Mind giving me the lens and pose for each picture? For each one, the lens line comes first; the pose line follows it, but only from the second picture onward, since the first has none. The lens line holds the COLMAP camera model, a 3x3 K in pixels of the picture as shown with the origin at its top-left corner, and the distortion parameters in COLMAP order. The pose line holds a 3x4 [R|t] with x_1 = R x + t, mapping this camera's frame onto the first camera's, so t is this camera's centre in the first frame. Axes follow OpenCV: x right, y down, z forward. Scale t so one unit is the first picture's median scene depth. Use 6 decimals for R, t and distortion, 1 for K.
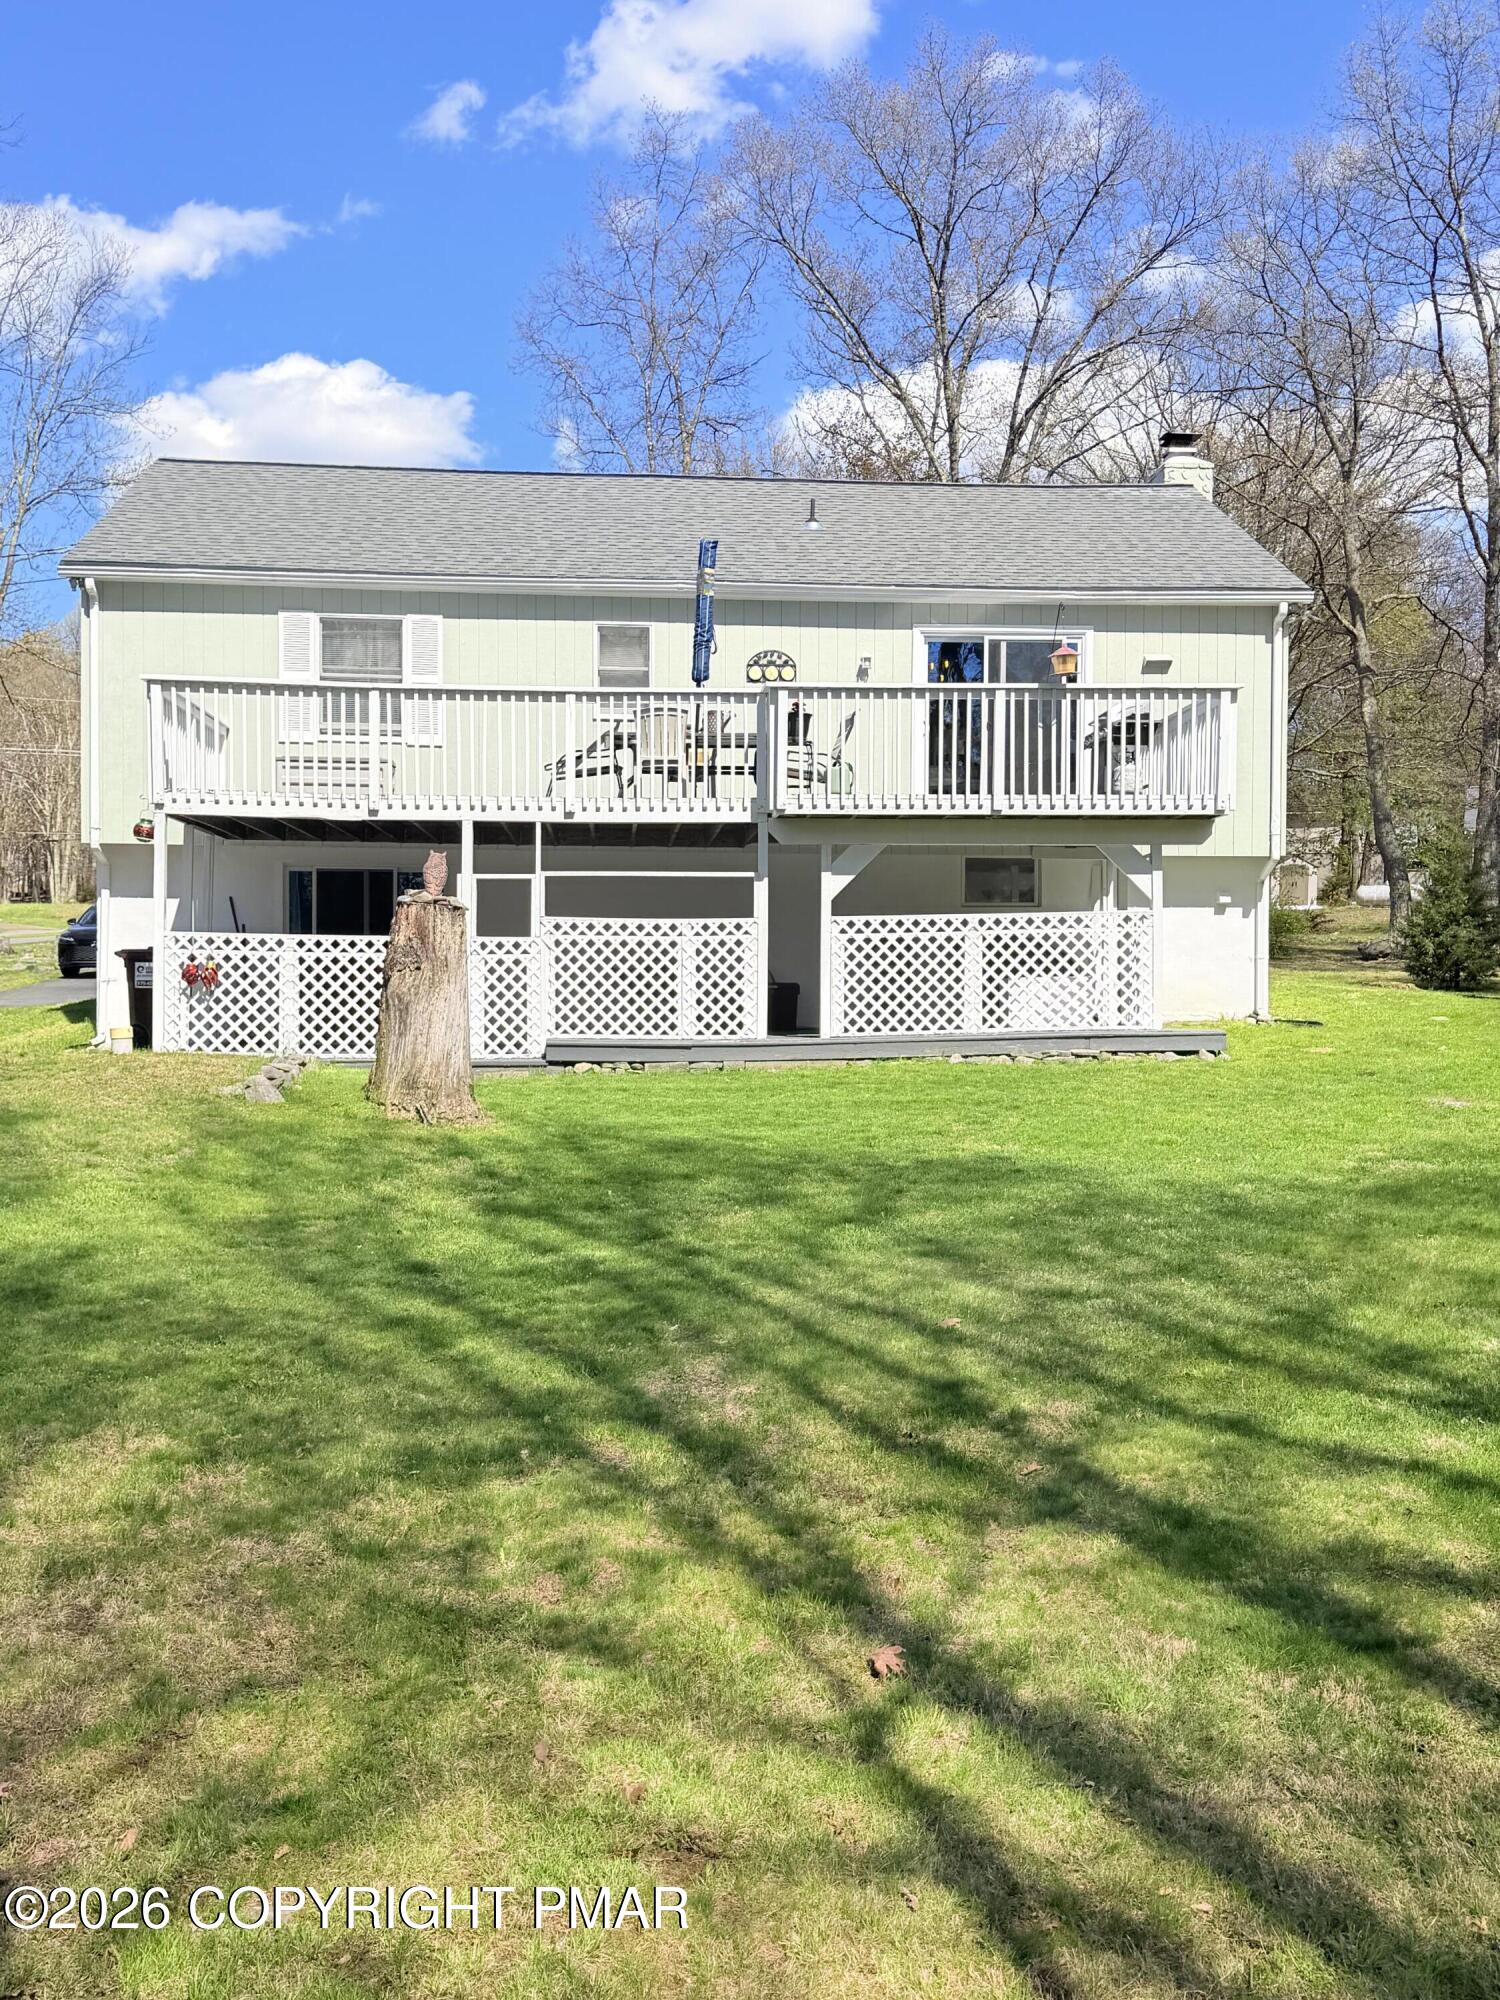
lens RADIAL K [[1916.7, 0, 748.6], [0, 1916.7, 1003.2], [0, 0, 1]] dist [0.126867, 0.000000]
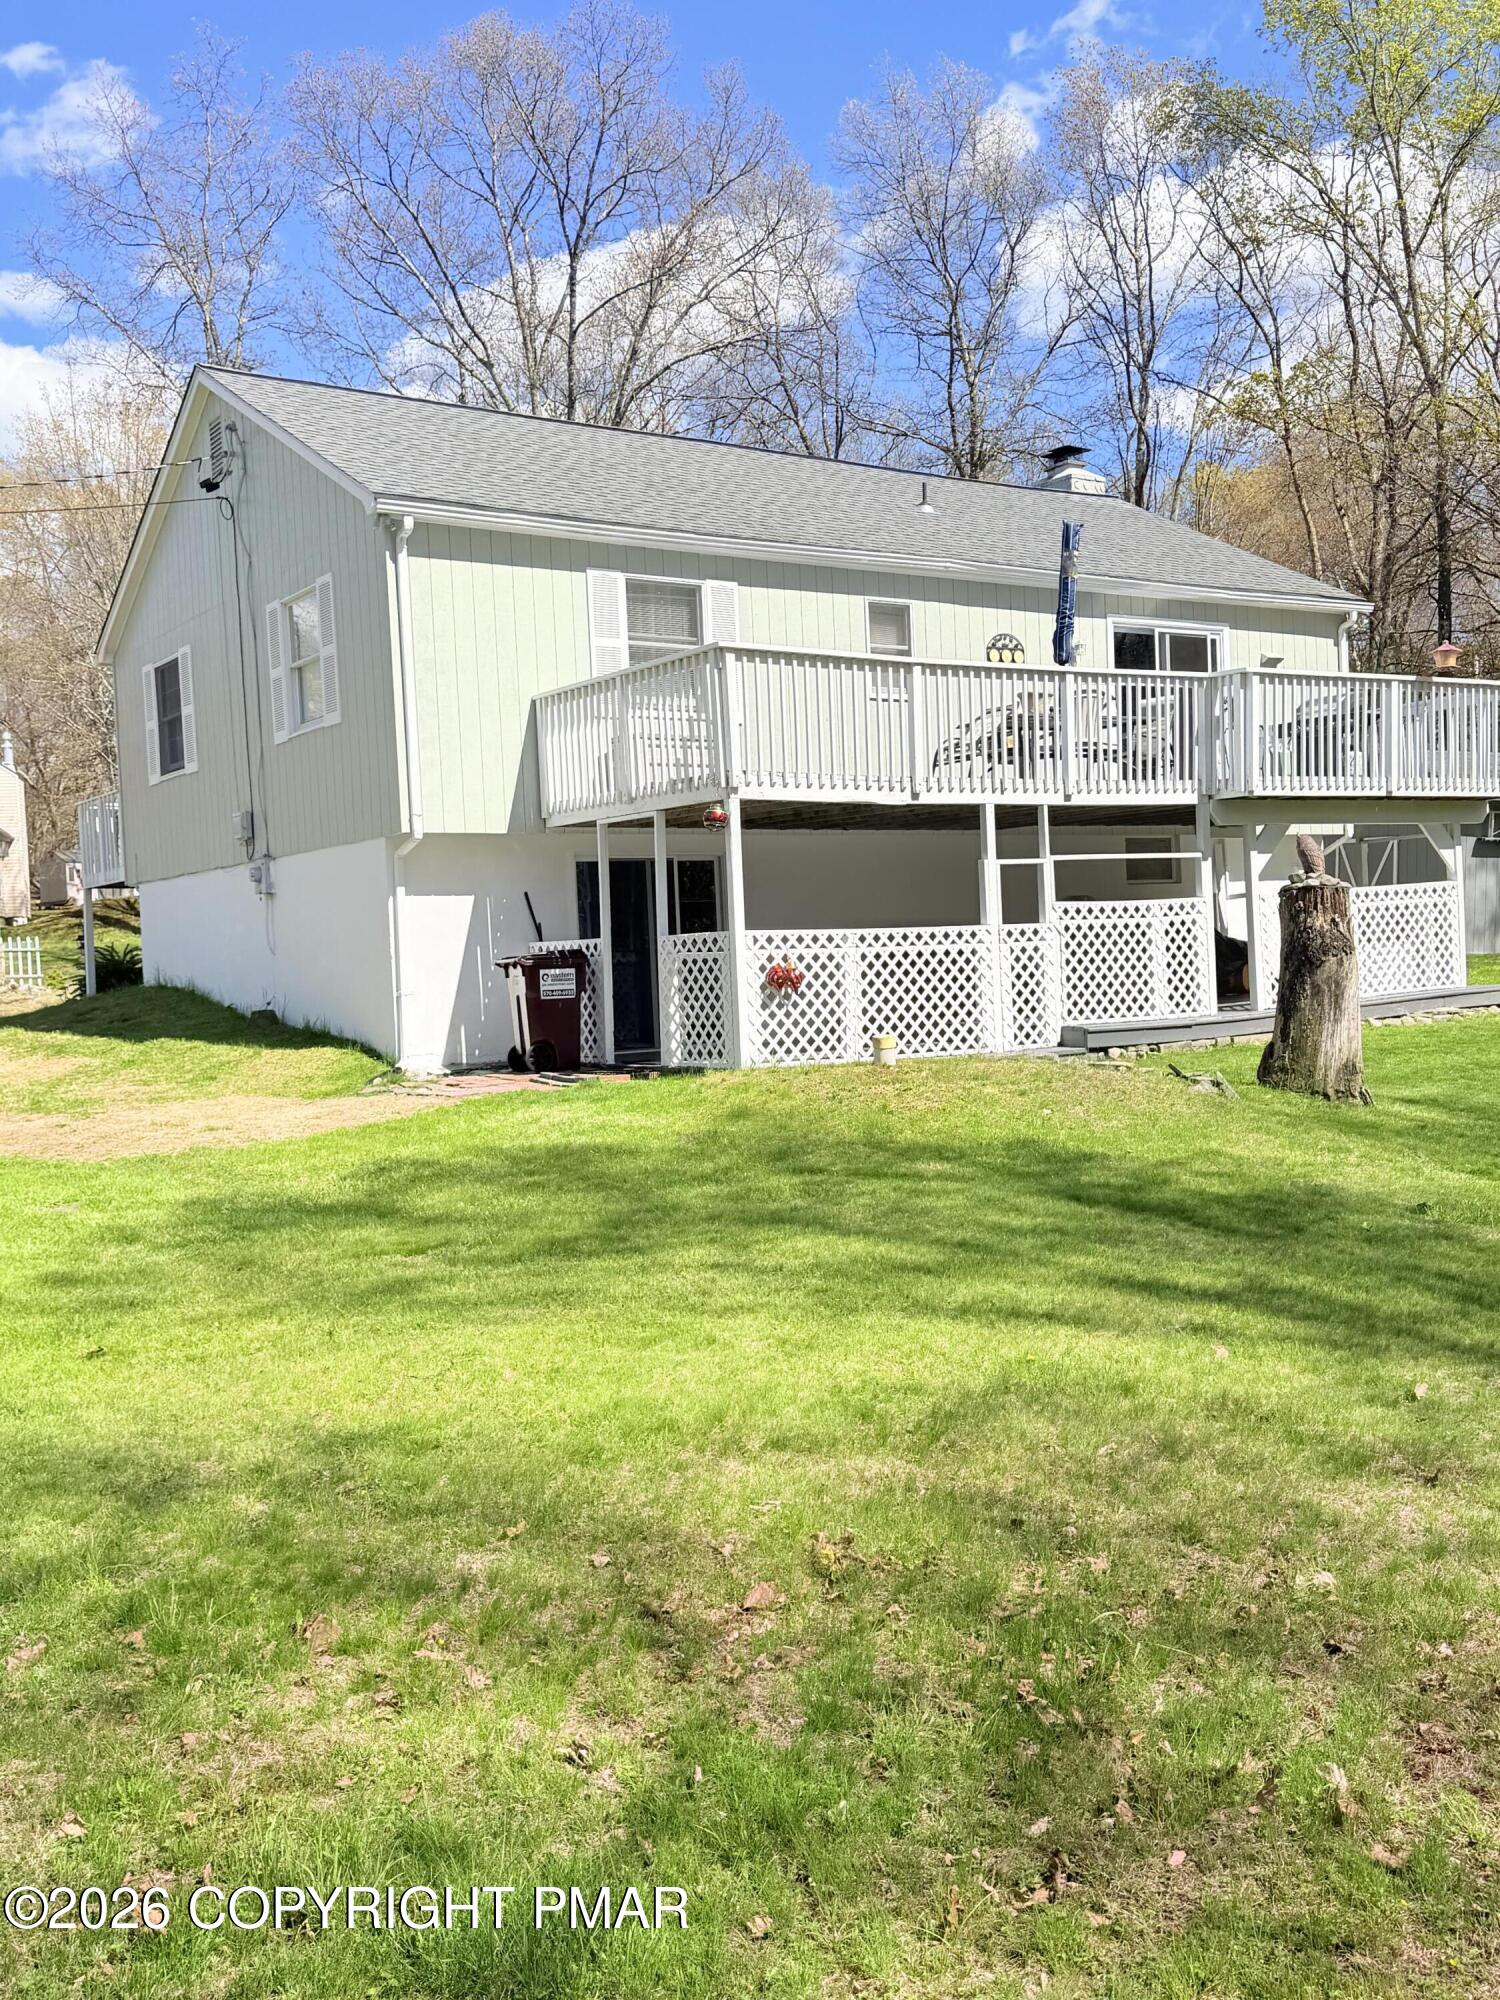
lens RADIAL K [[1916.7, 0, 749.0], [0, 1916.7, 999.8], [0, 0, 1]] dist [0.126867, 0.000000]
pose [[0.860149, -0.052574, 0.507325, -0.736057], [0.048737, 0.998594, 0.020851, -0.023073], [-0.507708, 0.006790, 0.861502, 0.234805]]
